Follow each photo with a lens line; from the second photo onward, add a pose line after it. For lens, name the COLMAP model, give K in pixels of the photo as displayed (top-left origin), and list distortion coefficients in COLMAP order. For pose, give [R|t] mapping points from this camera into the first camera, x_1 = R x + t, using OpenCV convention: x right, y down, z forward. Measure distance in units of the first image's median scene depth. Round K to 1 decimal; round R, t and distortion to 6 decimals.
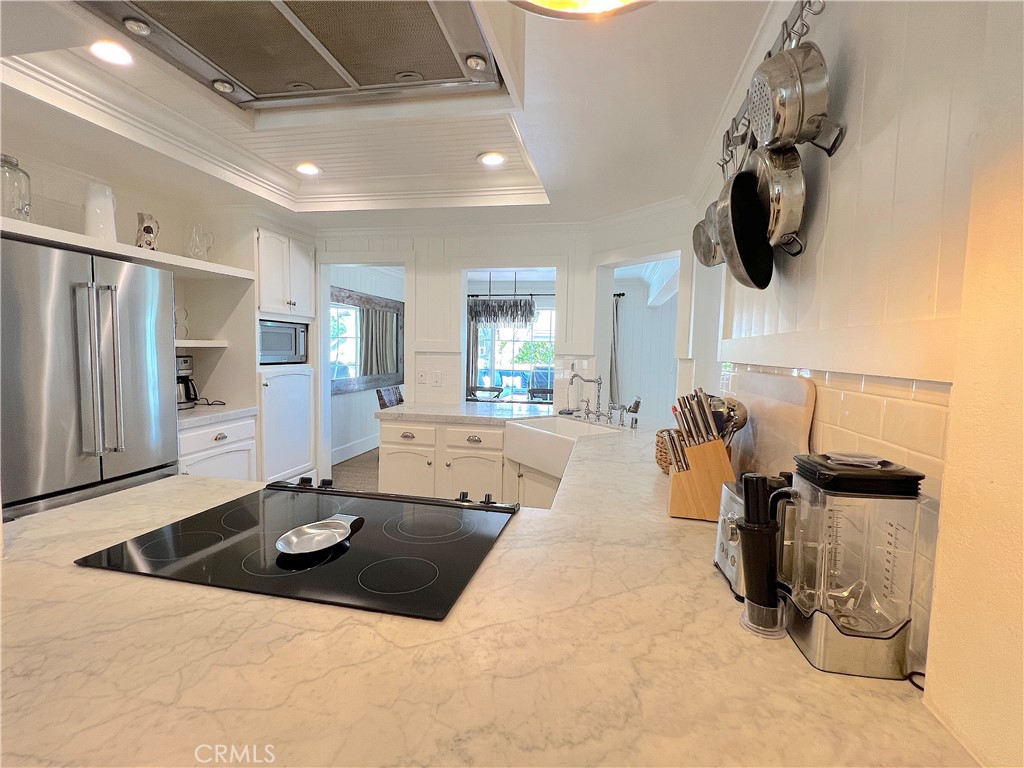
lens RADIAL K [[475.5, 0, 511.4], [0, 475.5, 385.0], [0, 0, 1]] dist [0.001795, 0.000711]
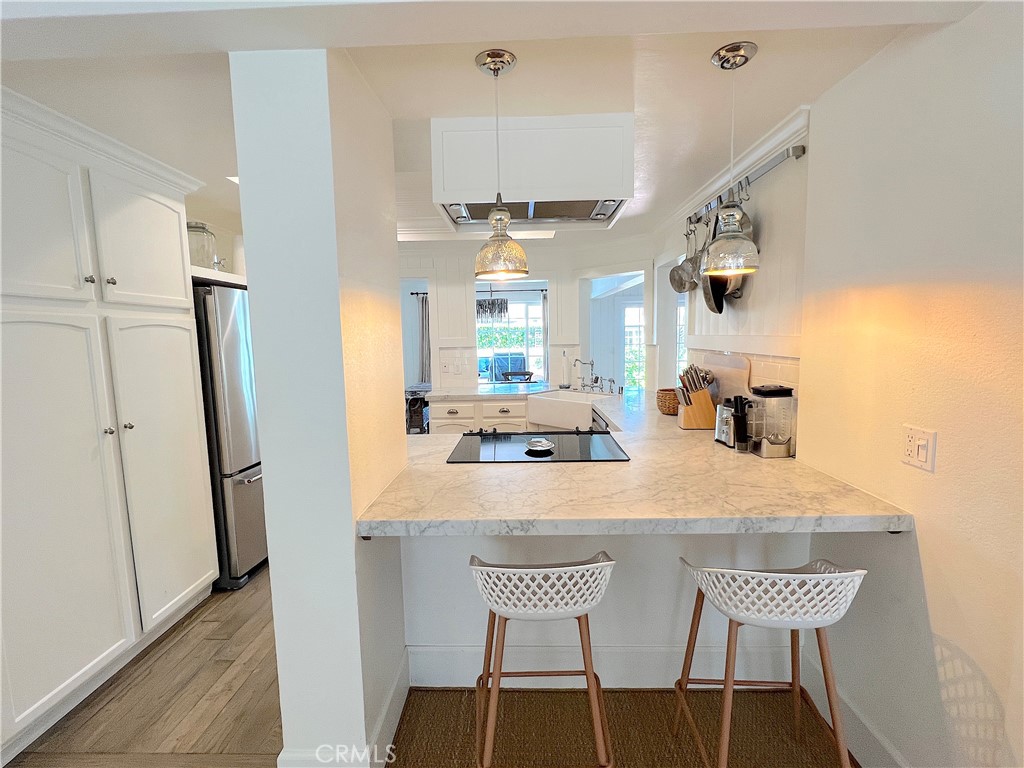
lens RADIAL K [[475.5, 0, 512.8], [0, 475.5, 384.7], [0, 0, 1]] dist [0.001795, 0.000711]
pose [[0.982157, -0.063767, 0.176925, -0.796356], [0.057724, 0.997567, 0.039096, -0.032874], [-0.178987, -0.028186, 0.983448, -0.929423]]
